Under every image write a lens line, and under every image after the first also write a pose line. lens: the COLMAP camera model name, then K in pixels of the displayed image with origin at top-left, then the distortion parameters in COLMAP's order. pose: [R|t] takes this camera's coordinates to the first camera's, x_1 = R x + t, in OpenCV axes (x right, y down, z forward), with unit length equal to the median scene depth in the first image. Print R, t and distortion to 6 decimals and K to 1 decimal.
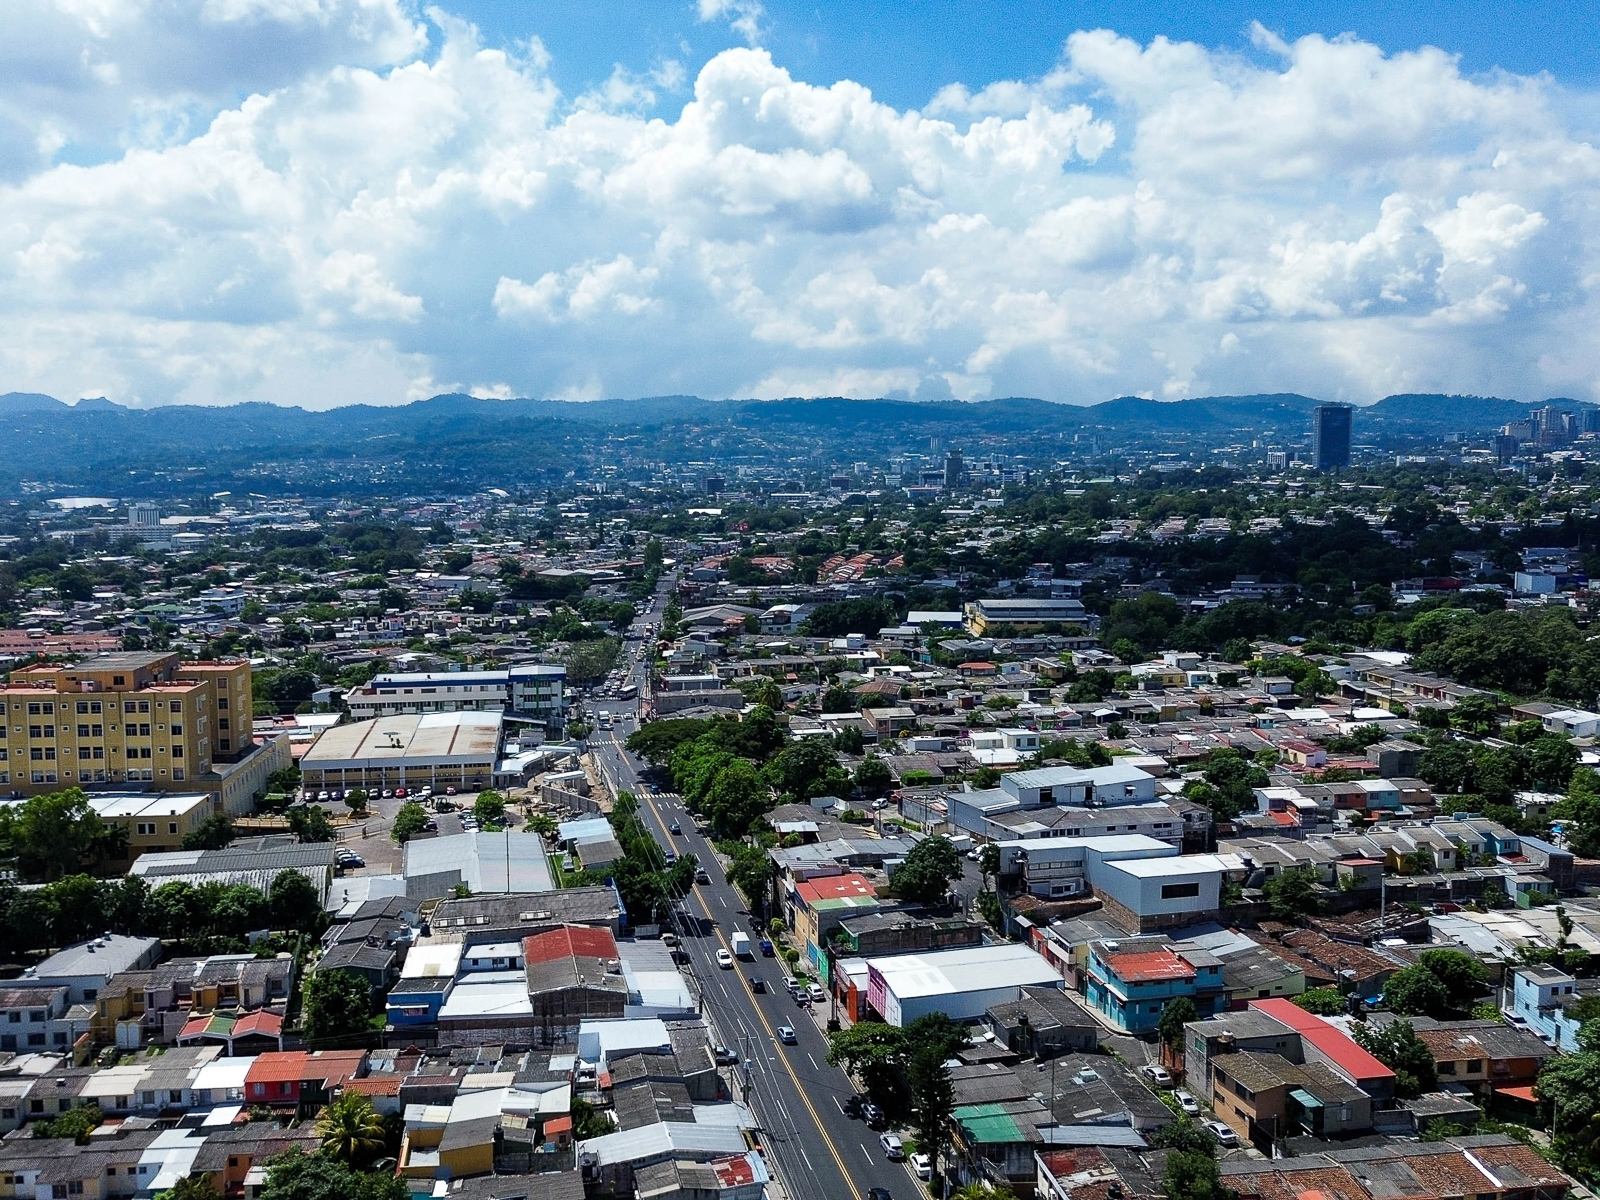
lens RADIAL K [[1507.3, 0, 800.0], [0, 1507.3, 600.0], [0, 0, 1]] dist [0.142695, -0.297546]
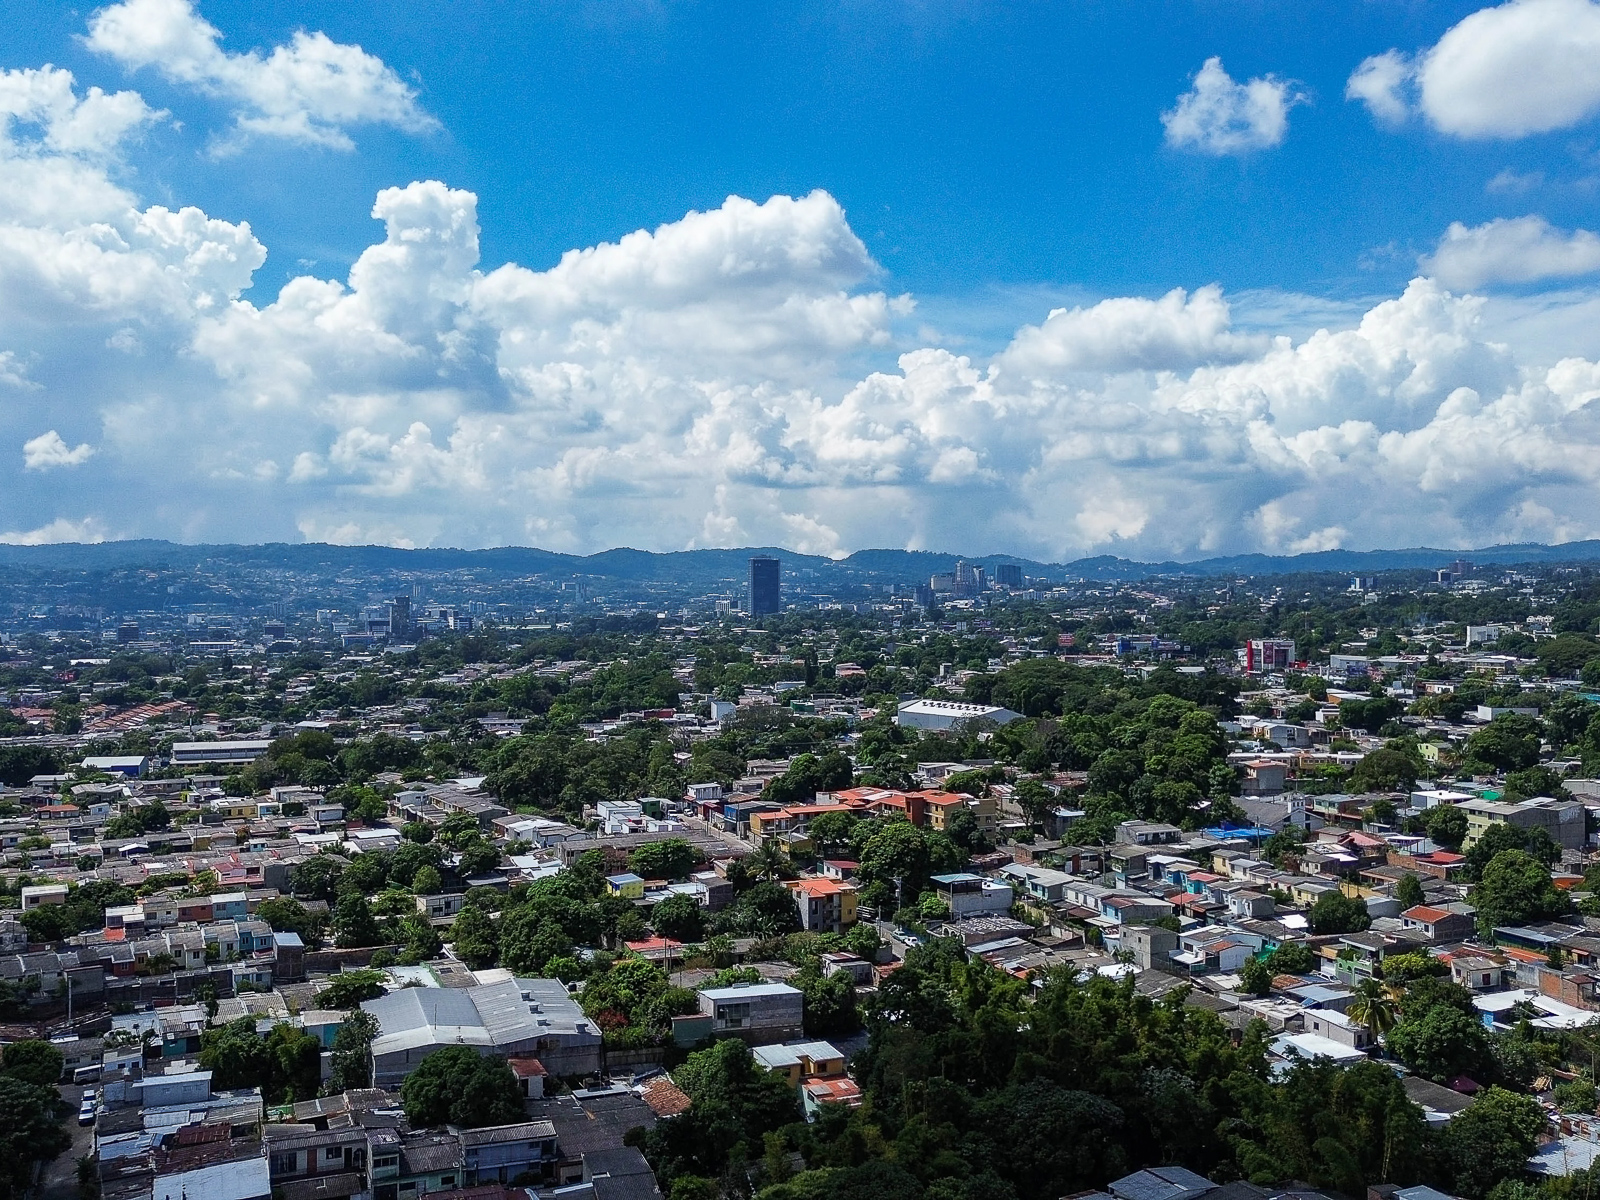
lens RADIAL K [[1507.3, 0, 800.0], [0, 1507.3, 600.0], [0, 0, 1]] dist [0.142695, -0.297546]
pose [[0.951678, -0.000816, 0.307096, 0.357053], [0.030833, 0.995198, -0.092903, 0.022025], [-0.305545, 0.097883, 0.947133, -0.129008]]
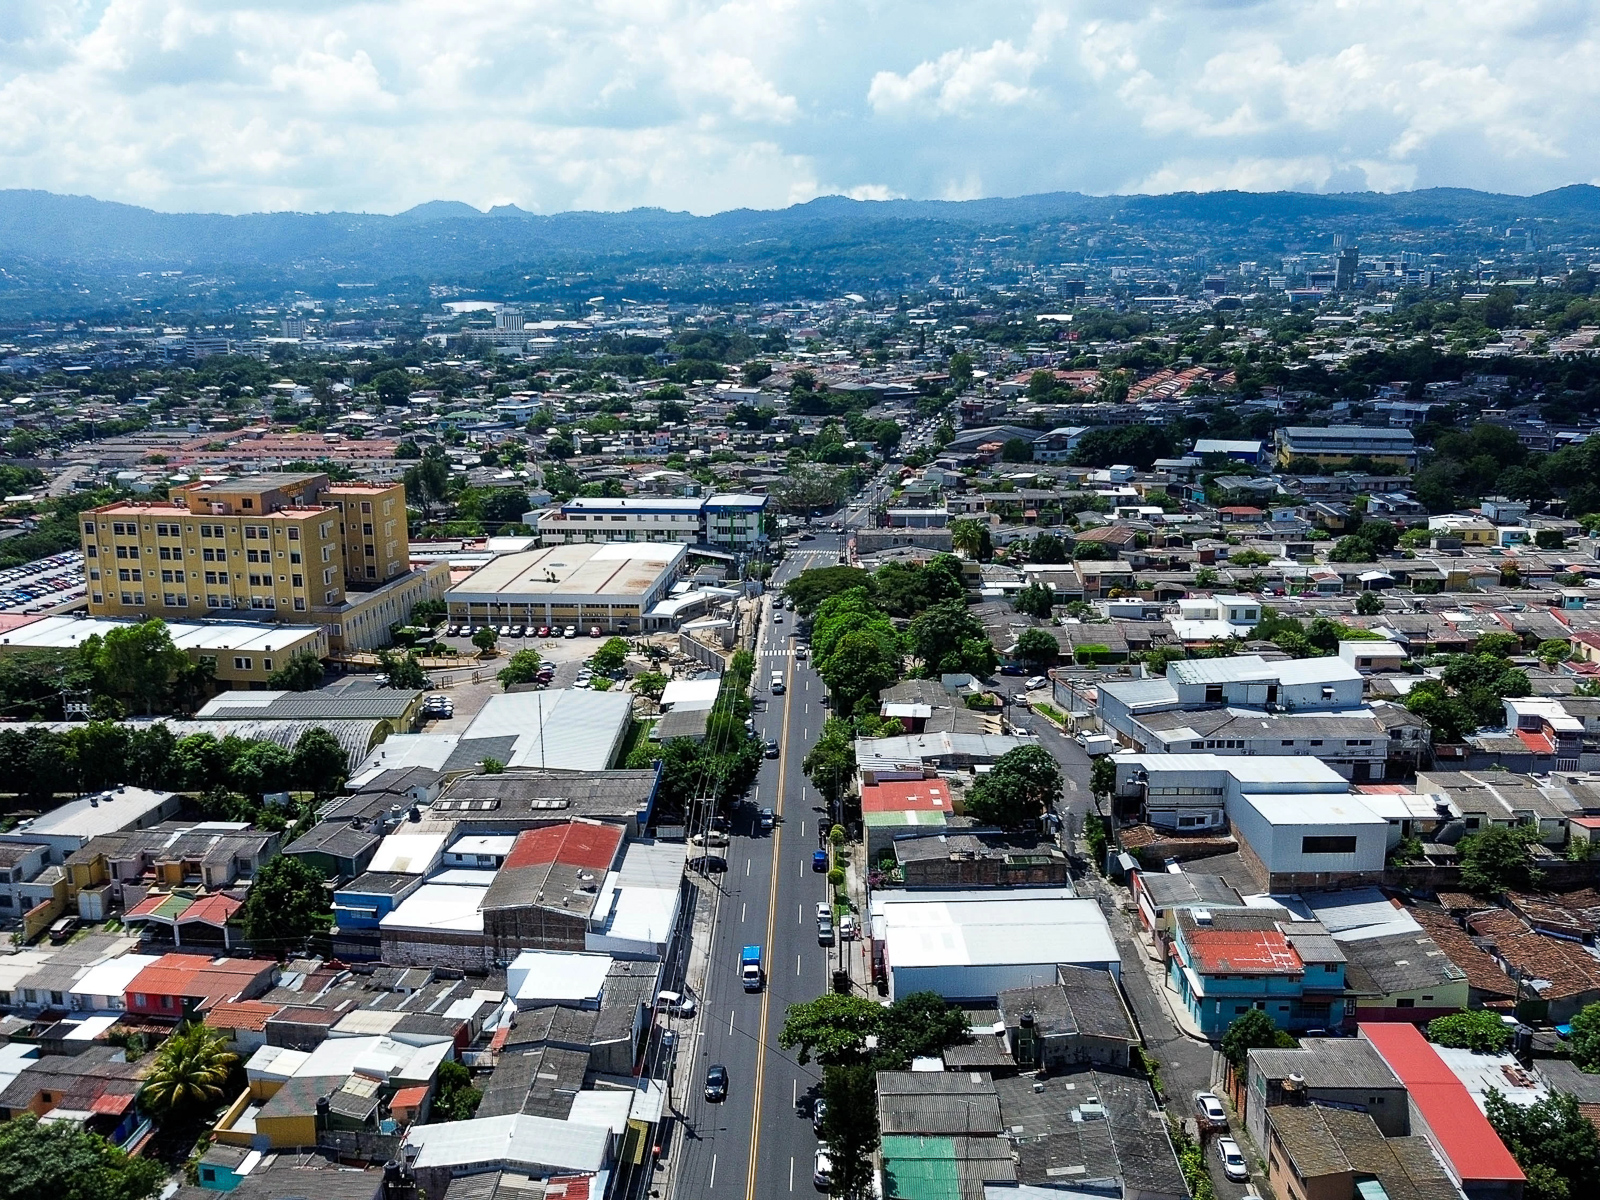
lens RADIAL K [[1507.3, 0, 800.0], [0, 1507.3, 600.0], [0, 0, 1]] dist [0.142695, -0.297546]
pose [[0.969457, 0.049936, -0.240123, 0.113292], [-0.019277, 0.991539, 0.128373, -0.015443], [0.244502, -0.119824, 0.962217, 0.143538]]
